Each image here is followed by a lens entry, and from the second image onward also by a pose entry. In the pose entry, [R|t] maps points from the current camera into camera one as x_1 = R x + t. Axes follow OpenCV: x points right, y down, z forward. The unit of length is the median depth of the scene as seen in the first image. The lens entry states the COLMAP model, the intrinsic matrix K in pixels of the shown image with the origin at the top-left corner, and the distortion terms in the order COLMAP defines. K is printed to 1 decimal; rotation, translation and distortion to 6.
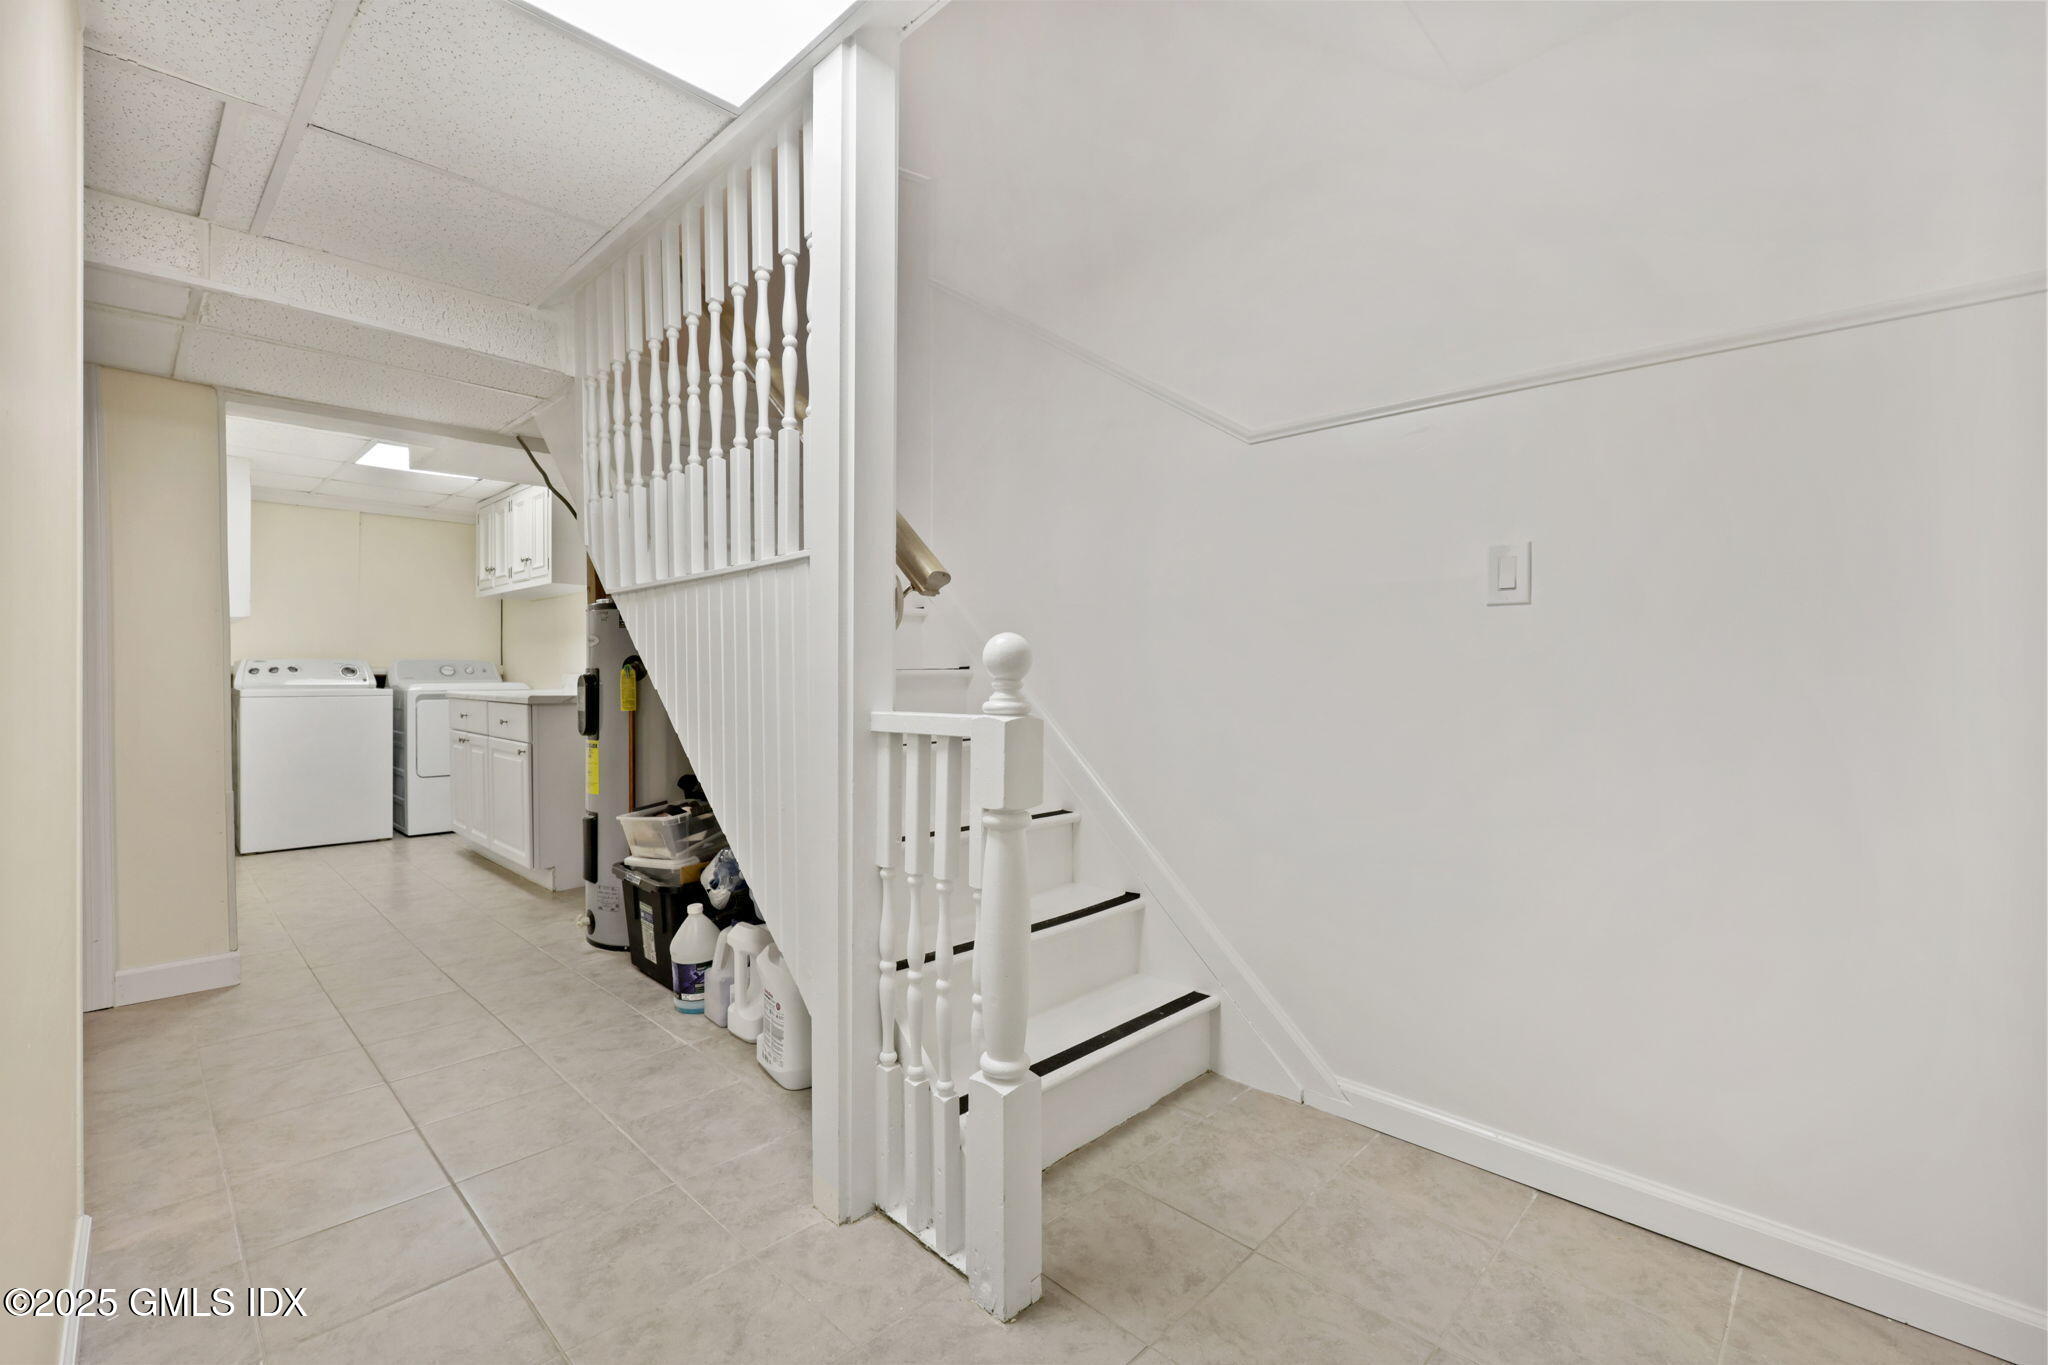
lens RADIAL K [[860.6, 0, 1021.8], [0, 860.6, 676.9], [0, 0, 1]] dist [-0.003744, -0.000078]
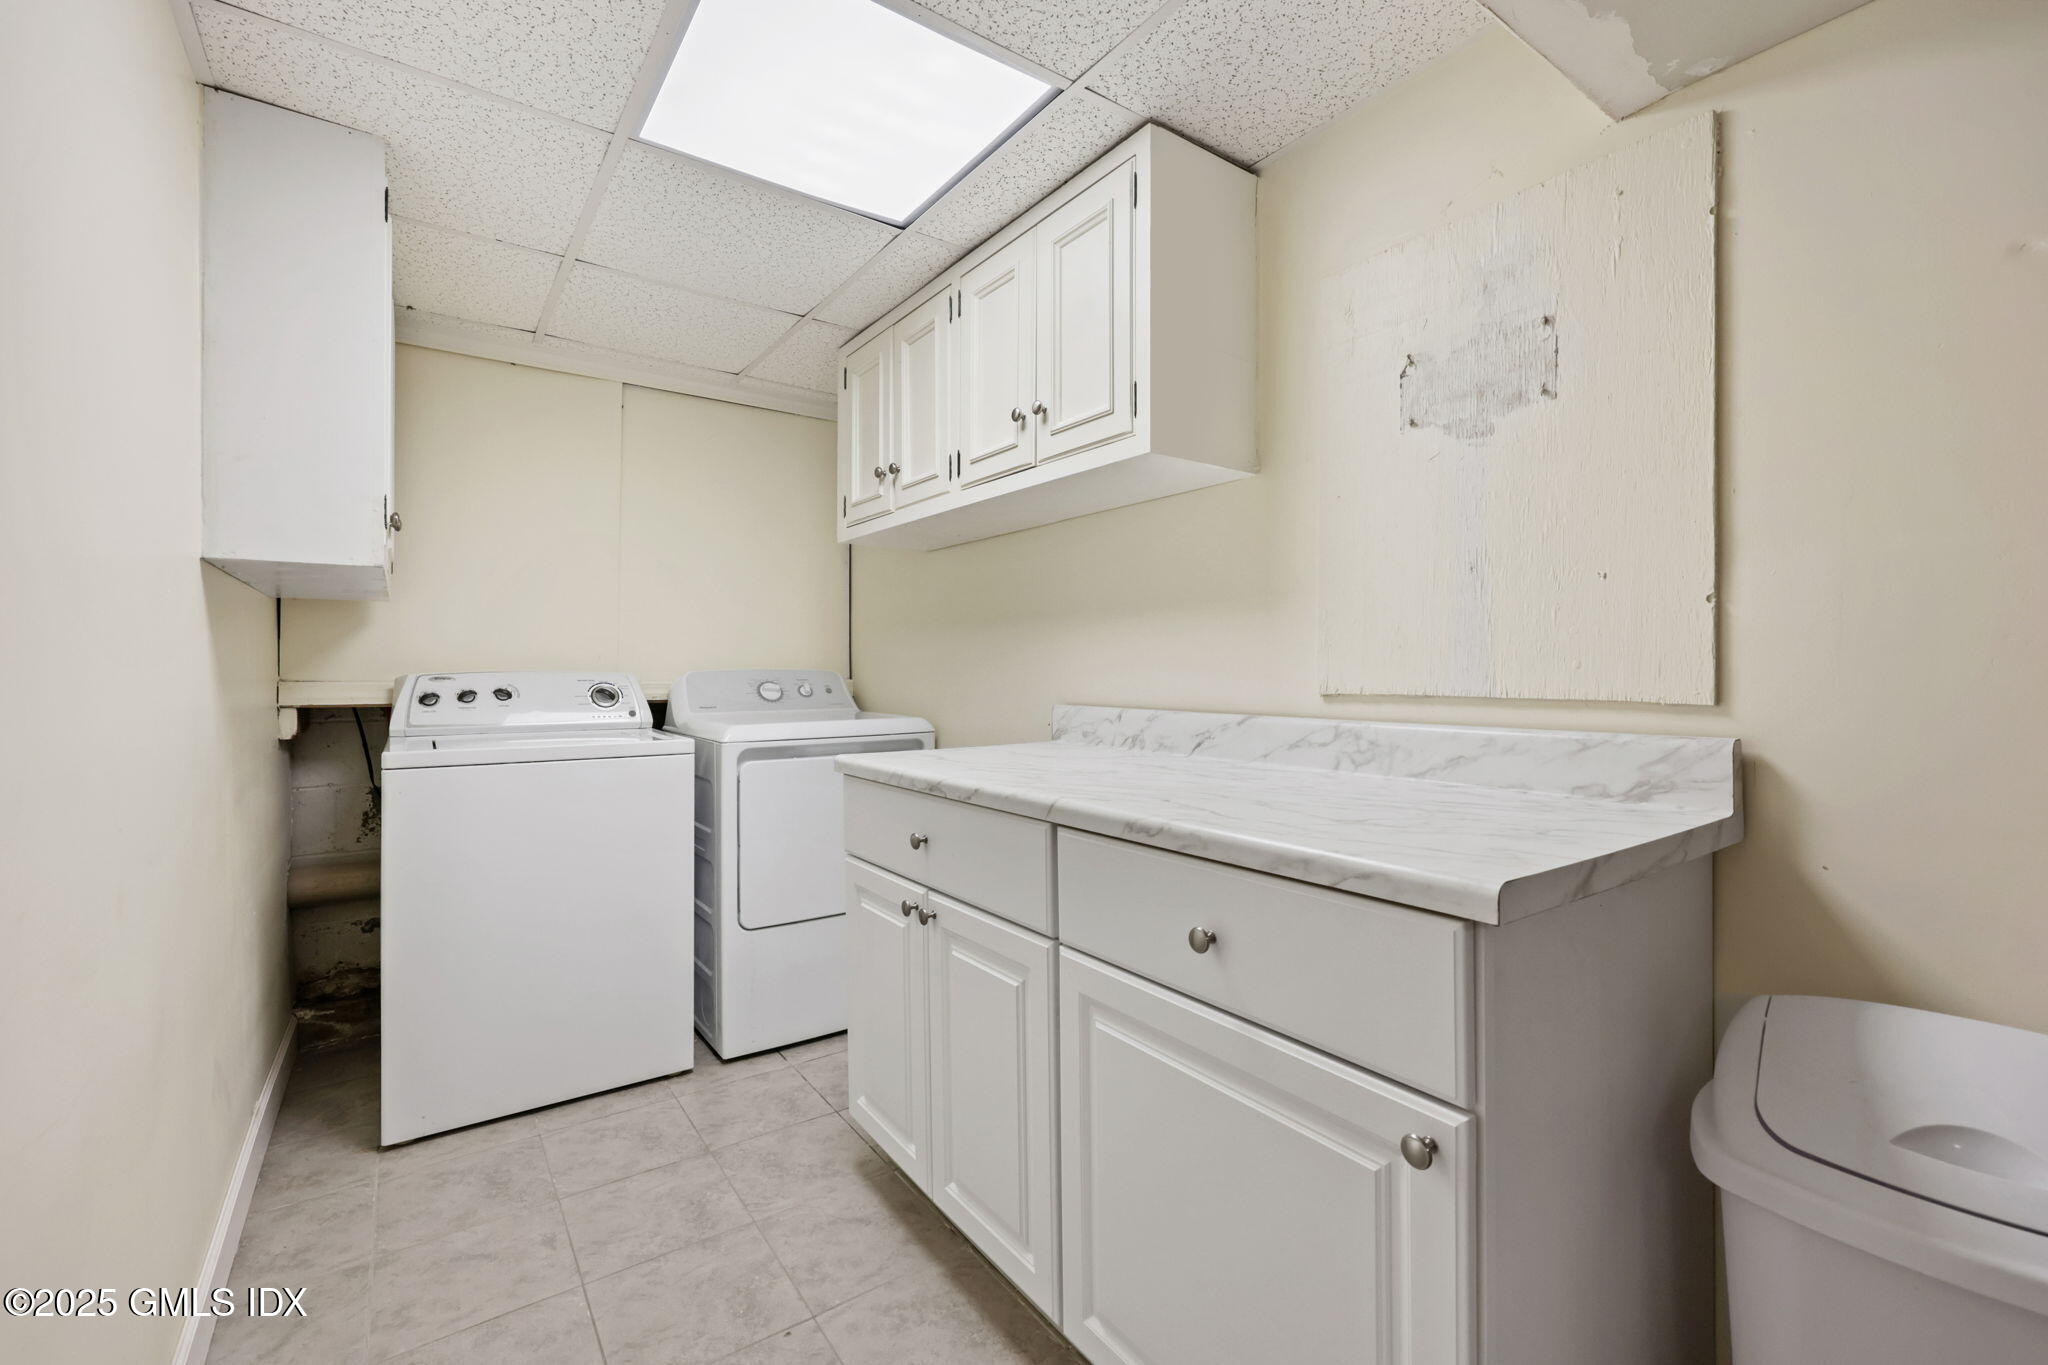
lens RADIAL K [[860.6, 0, 1025.1], [0, 860.6, 680.0], [0, 0, 1]] dist [-0.003744, -0.000078]
pose [[0.983660, -0.003337, -0.180006, -0.468914], [0.004572, 0.999969, 0.006446, -0.018620], [0.179979, -0.007164, 0.983644, 0.572275]]
